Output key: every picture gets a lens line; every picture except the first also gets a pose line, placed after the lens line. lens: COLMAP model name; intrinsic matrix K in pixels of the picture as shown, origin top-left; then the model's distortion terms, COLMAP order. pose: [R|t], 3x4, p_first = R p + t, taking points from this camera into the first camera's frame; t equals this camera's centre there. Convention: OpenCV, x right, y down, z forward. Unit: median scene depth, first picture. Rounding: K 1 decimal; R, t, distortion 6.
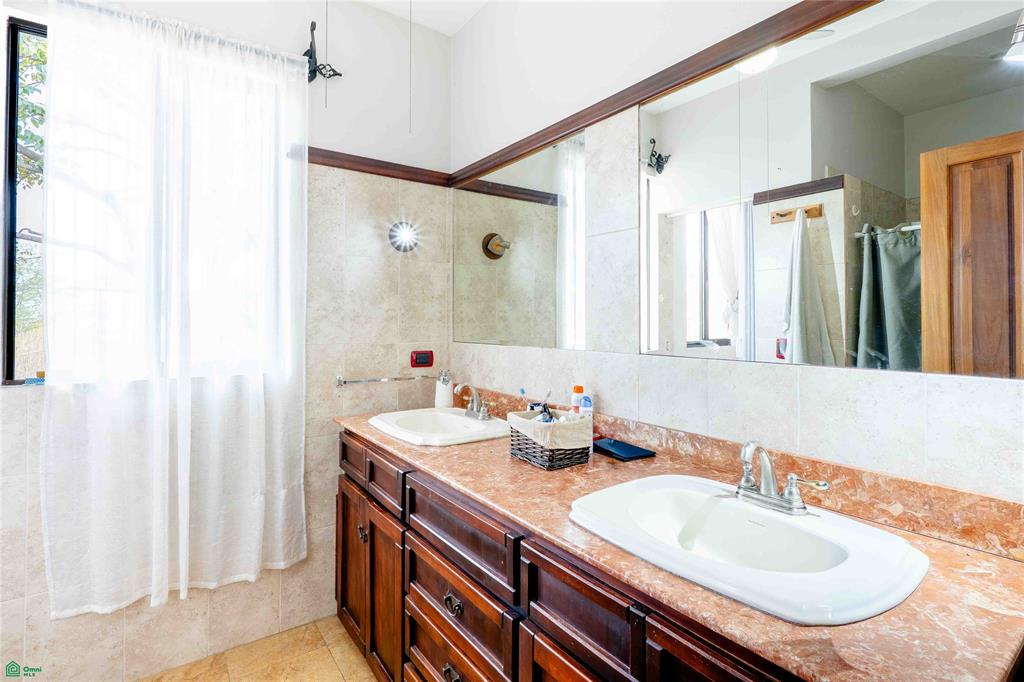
lens RADIAL K [[496.6, 0, 522.8], [0, 496.6, 328.0], [0, 0, 1]] dist [-0.002396, -0.000153]
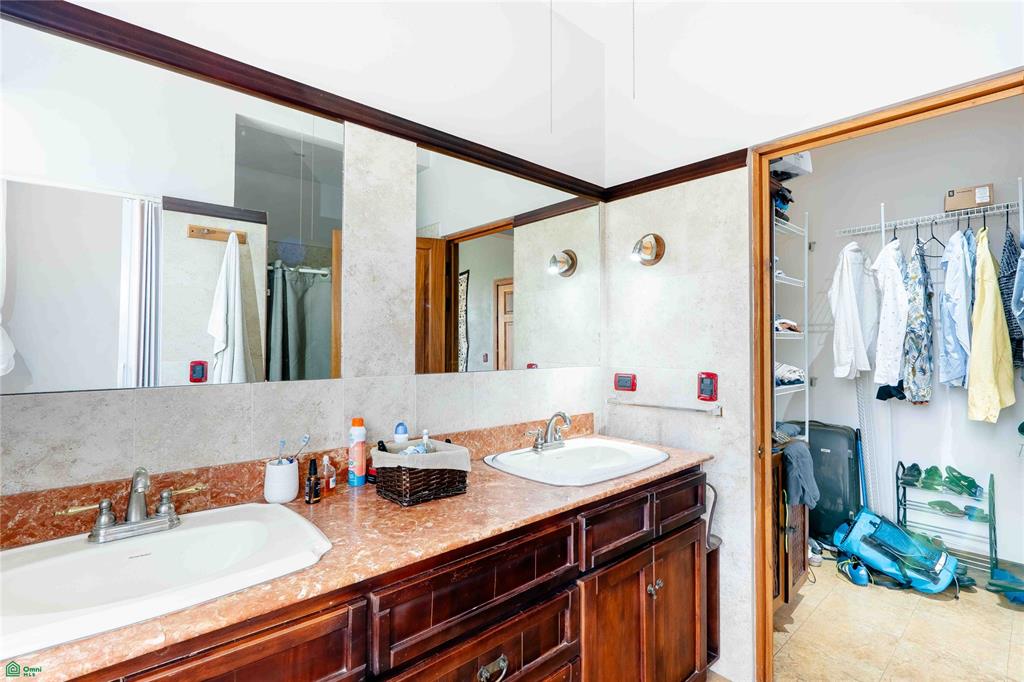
lens RADIAL K [[481.9, 0, 518.6], [0, 481.9, 336.5], [0, 0, 1]] dist [-0.002279, -0.000016]
pose [[-0.088913, 0.006189, 0.996020, -0.526325], [0.011571, 0.999920, -0.005181, -0.013946], [-0.995972, 0.011064, -0.088978, 0.546522]]
